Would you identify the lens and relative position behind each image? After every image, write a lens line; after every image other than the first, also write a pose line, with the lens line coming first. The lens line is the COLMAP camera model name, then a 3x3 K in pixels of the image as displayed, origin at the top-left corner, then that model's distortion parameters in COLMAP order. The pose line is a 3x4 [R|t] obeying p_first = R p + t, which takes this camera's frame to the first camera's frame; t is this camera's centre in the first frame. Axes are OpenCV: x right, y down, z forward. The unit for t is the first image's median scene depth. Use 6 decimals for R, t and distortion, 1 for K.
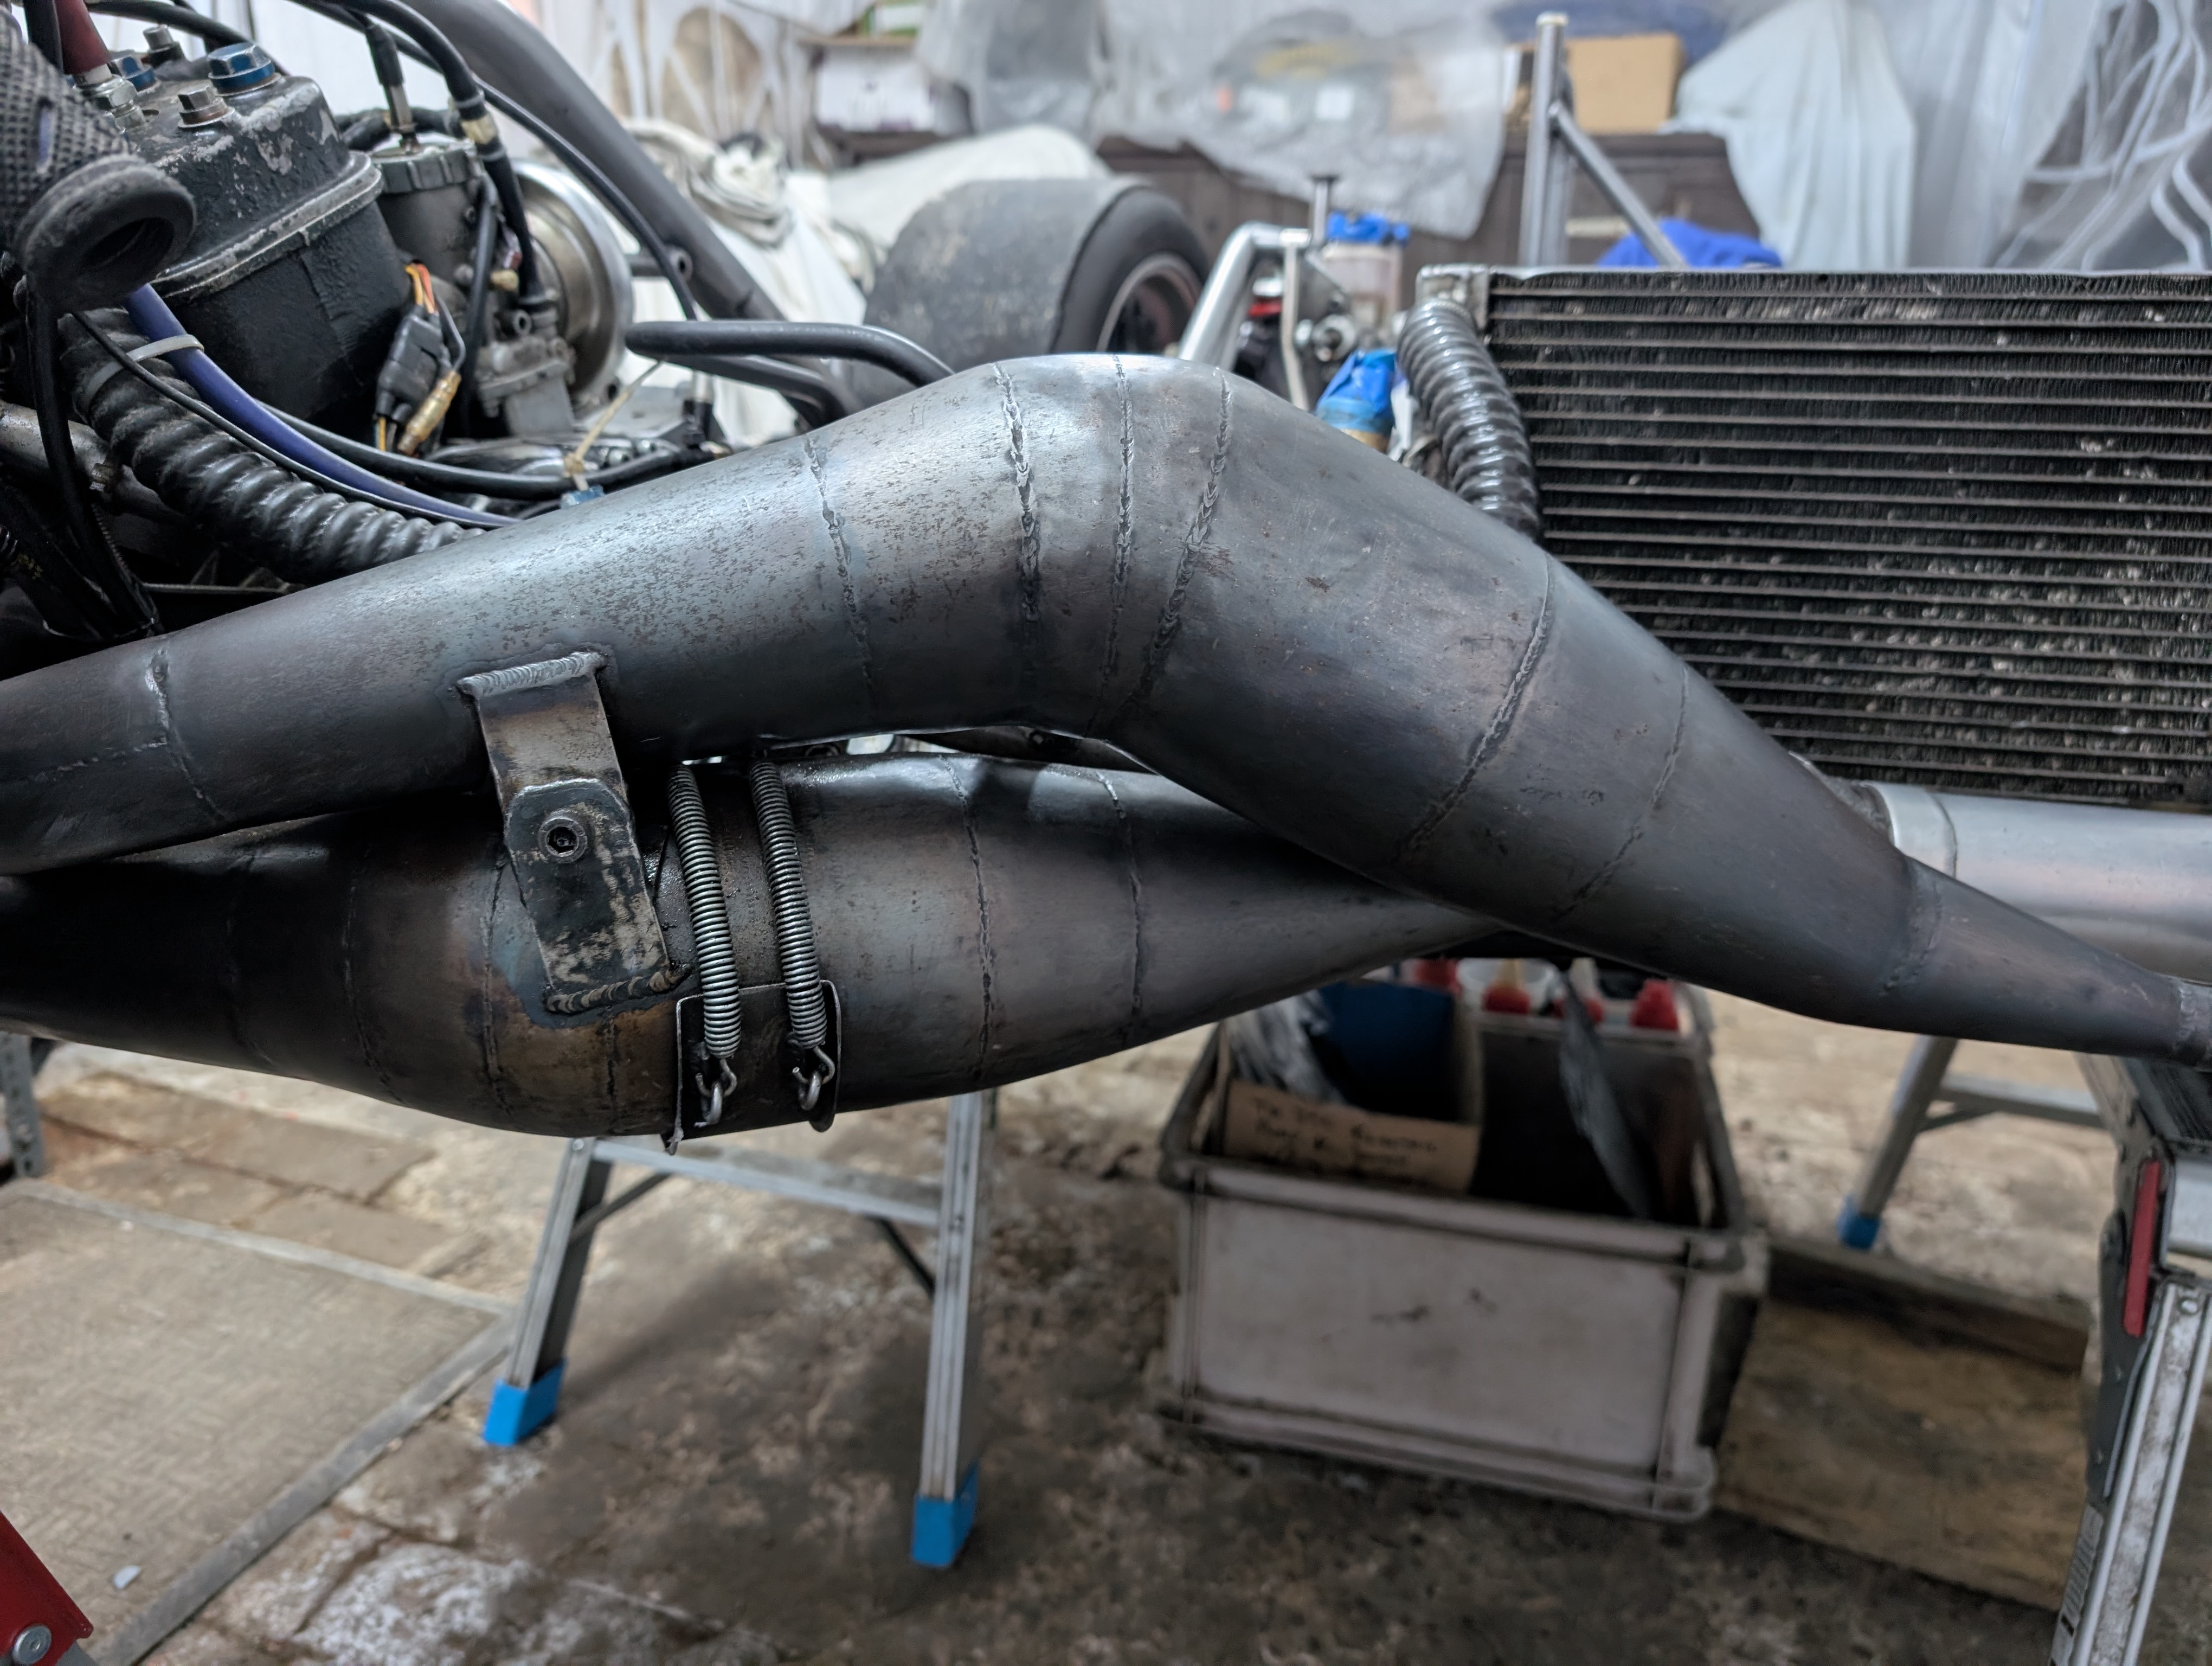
lens RADIAL K [[1627.0, 0, 1095.7], [0, 1627.0, 828.4], [0, 0, 1]] dist [-0.009844, -0.001523]
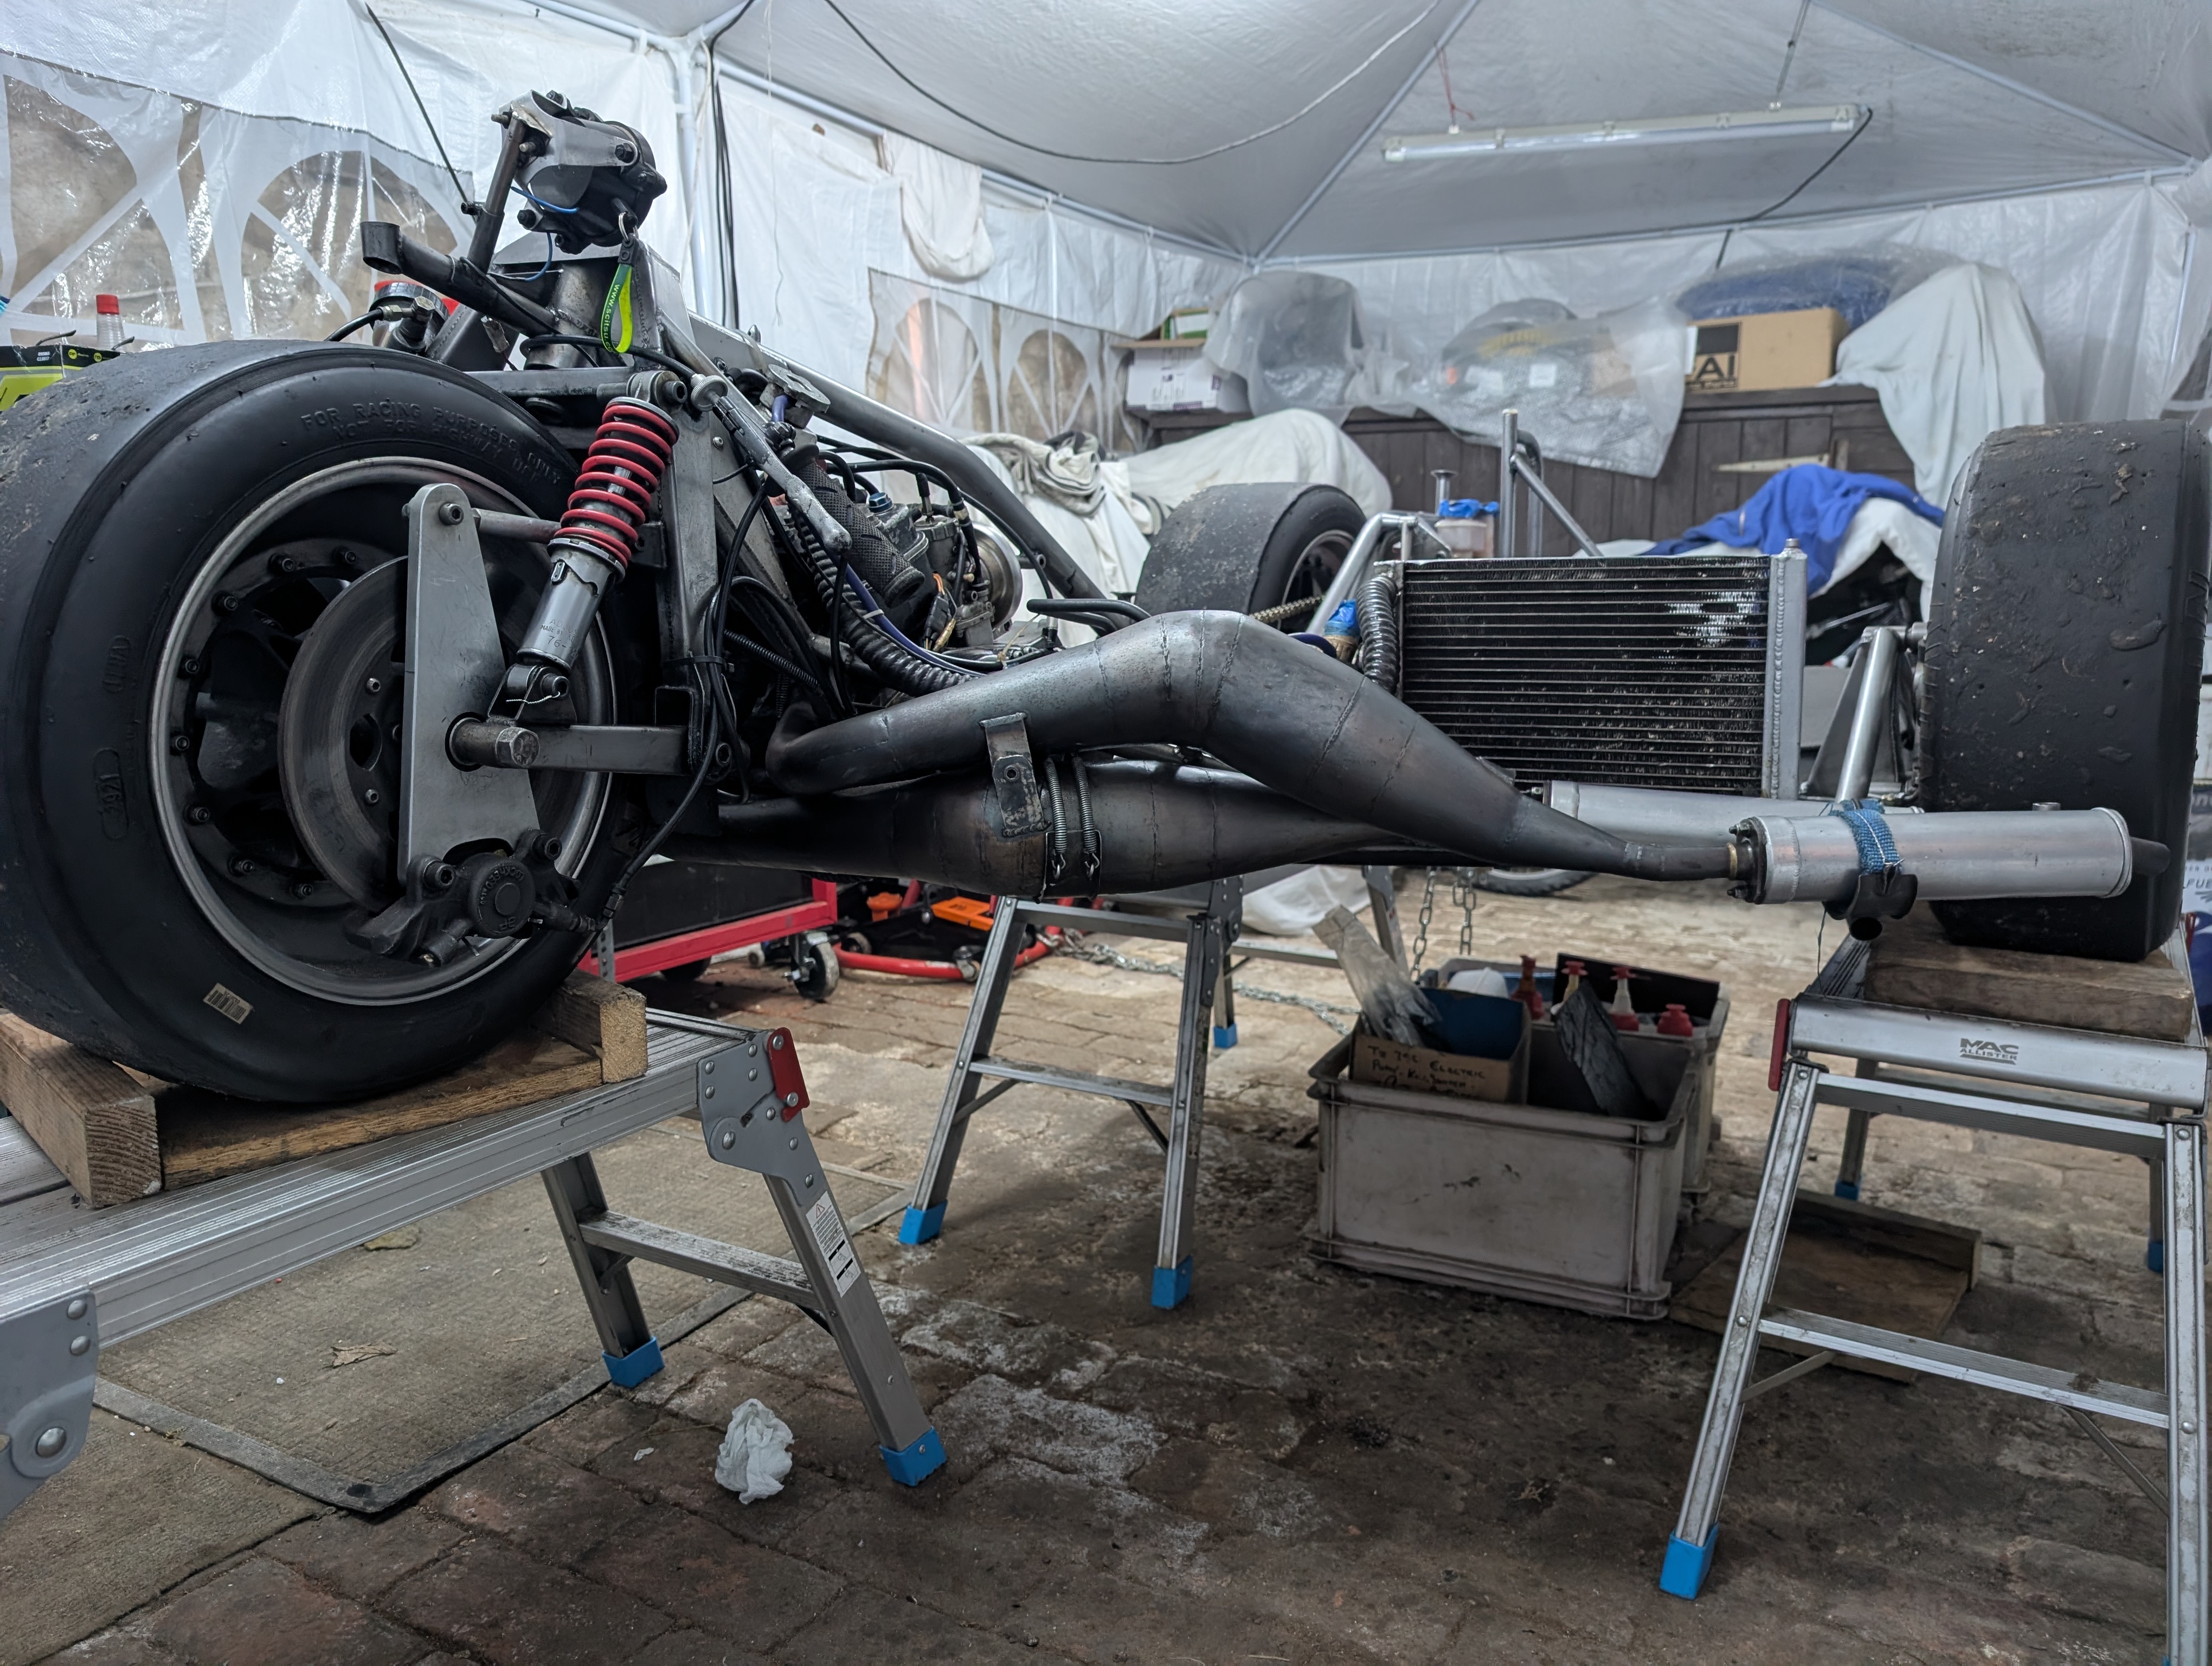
lens RADIAL K [[1590.7, 0, 1106.0], [0, 1590.7, 833.0], [0, 0, 1]] dist [-0.001031, -0.002568]
pose [[0.983869, 0.000753, -0.178891, 0.130184], [-0.022712, 0.992425, -0.120733, 0.164943], [0.177445, 0.122848, 0.976433, -0.644038]]
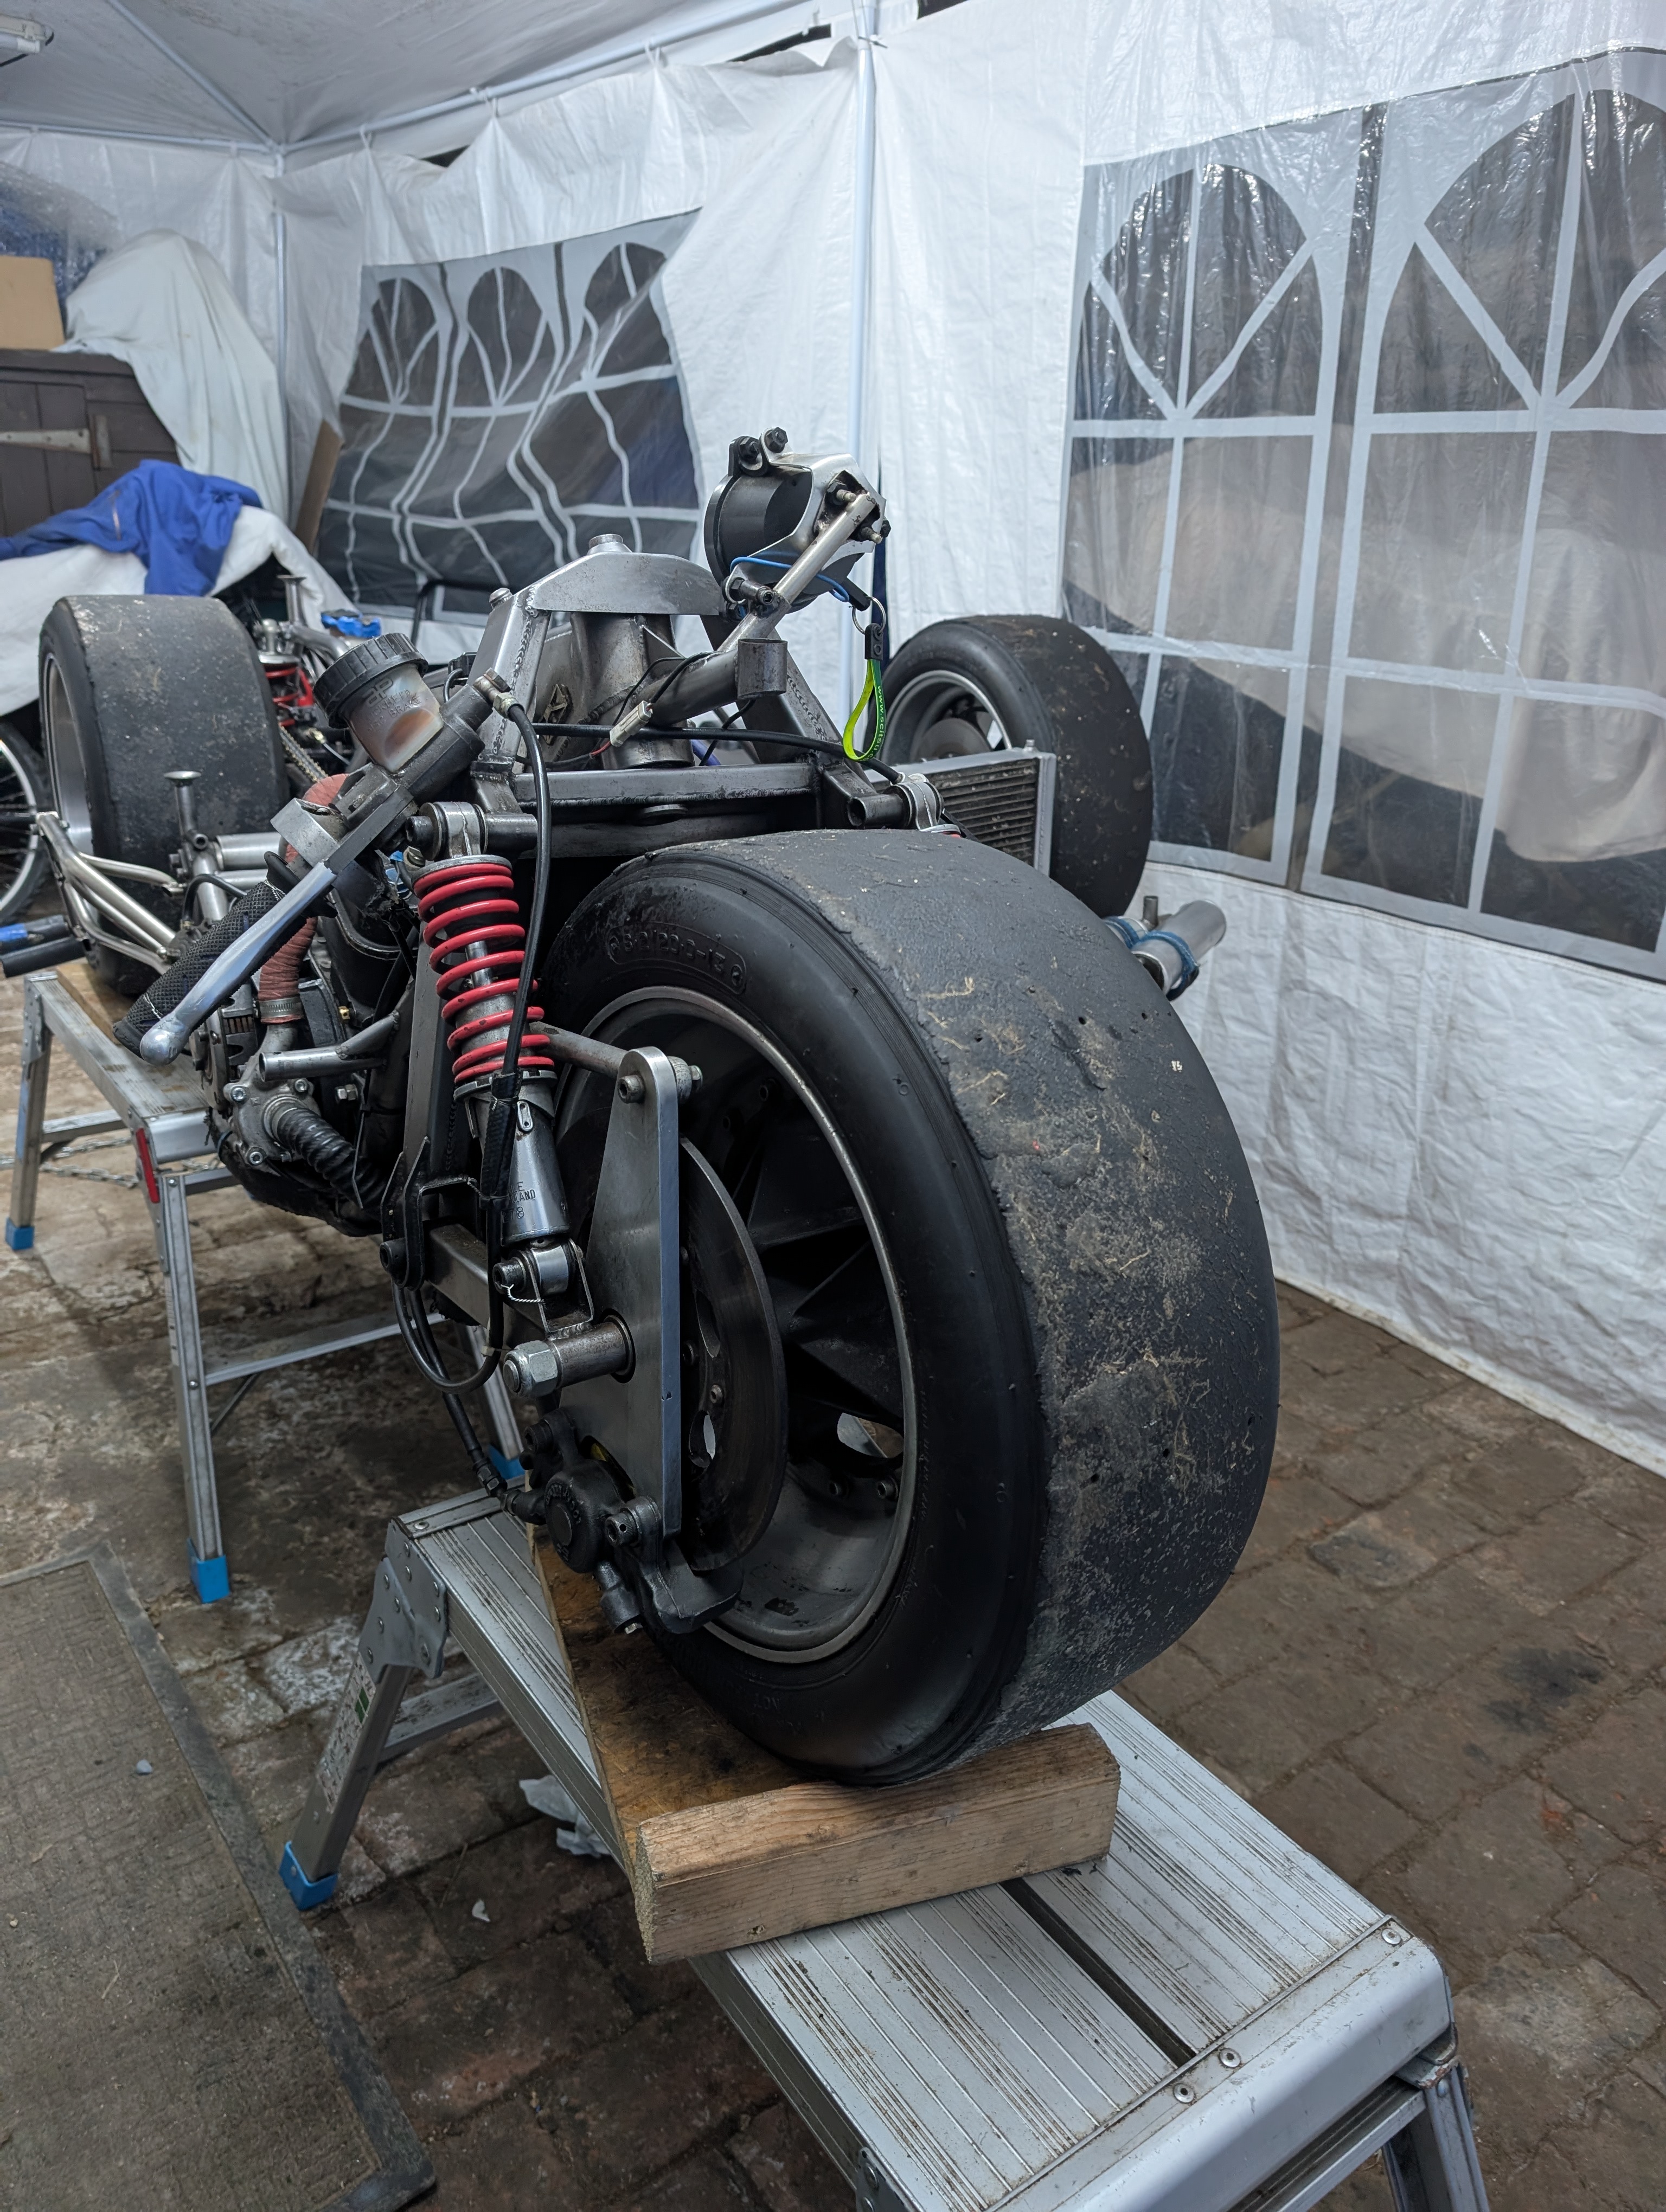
lens RADIAL K [[1590.7, 0, 833.0], [0, 1590.7, 1106.0], [0, 0, 1]] dist [-0.001031, -0.002568]
pose [[0.596255, -0.300644, 0.744374, -1.006348], [0.202239, 0.953576, 0.223142, -0.235919], [-0.776904, 0.017492, 0.629376, -0.292385]]
